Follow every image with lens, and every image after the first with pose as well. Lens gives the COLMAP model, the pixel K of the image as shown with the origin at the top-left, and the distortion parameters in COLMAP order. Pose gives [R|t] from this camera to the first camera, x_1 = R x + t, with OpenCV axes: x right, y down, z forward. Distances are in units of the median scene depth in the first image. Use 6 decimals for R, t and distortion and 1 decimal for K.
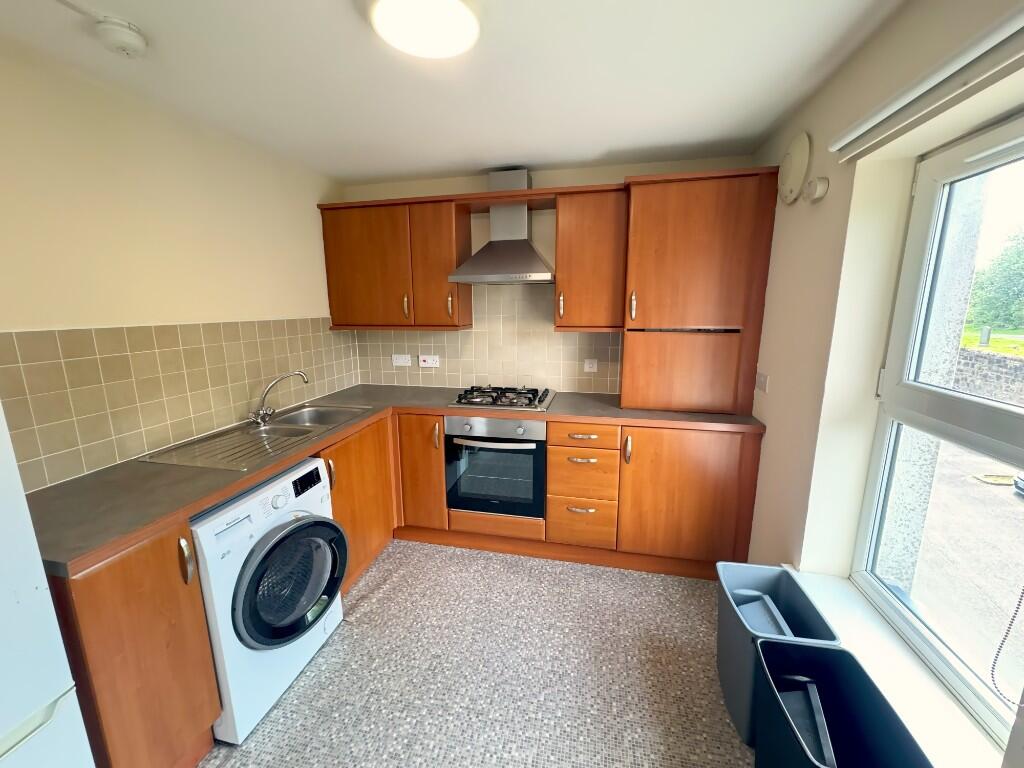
lens RADIAL K [[406.6, 0, 513.6], [0, 406.6, 381.2], [0, 0, 1]] dist [0.001074, 0.000010]
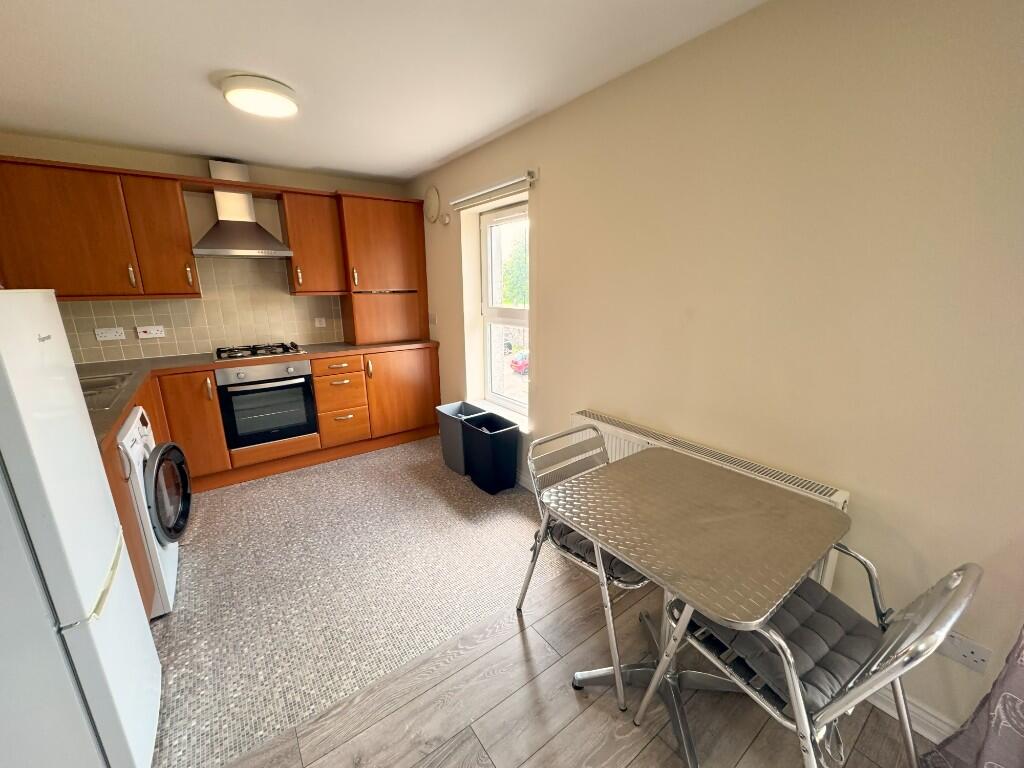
lens RADIAL K [[406.6, 0, 513.6], [0, 406.6, 381.2], [0, 0, 1]] dist [0.001074, 0.000010]
pose [[0.657225, -0.175492, 0.732979, -0.484743], [0.147157, 0.983676, 0.103566, 0.126703], [-0.739189, 0.039797, 0.672322, -0.435608]]
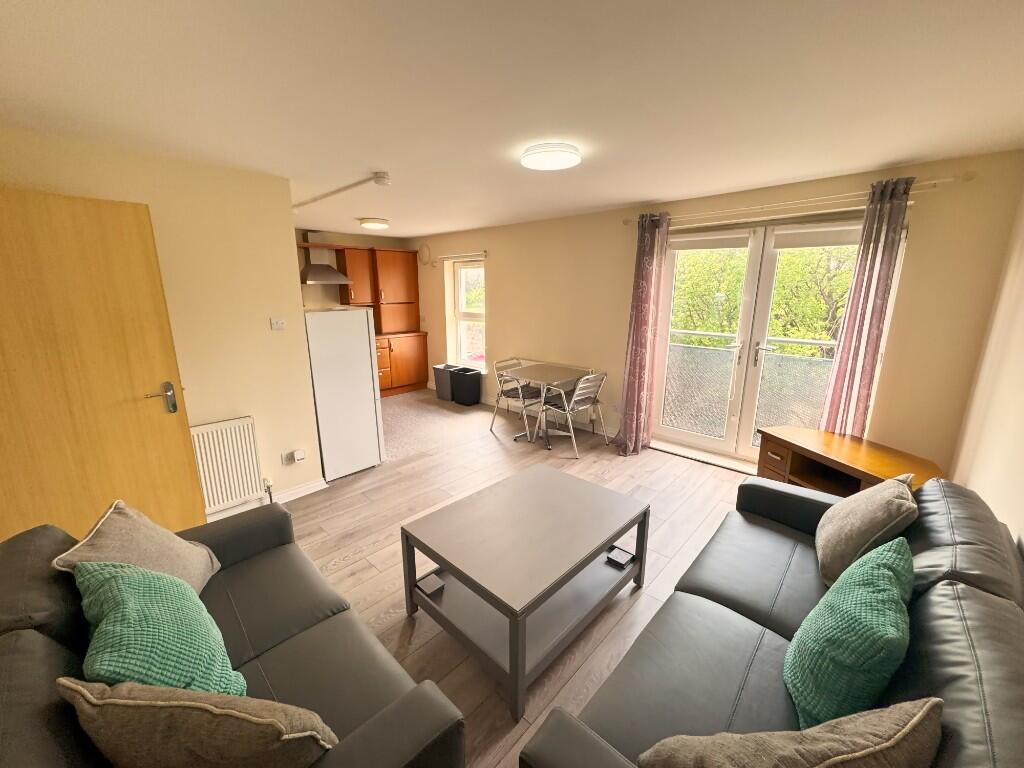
lens RADIAL K [[406.6, 0, 513.6], [0, 406.6, 381.2], [0, 0, 1]] dist [0.001074, 0.000010]
pose [[0.503305, -0.187520, 0.843516, -1.587803], [0.159377, 0.979567, 0.122669, 0.179757], [-0.849284, 0.072697, 0.522908, -1.068914]]
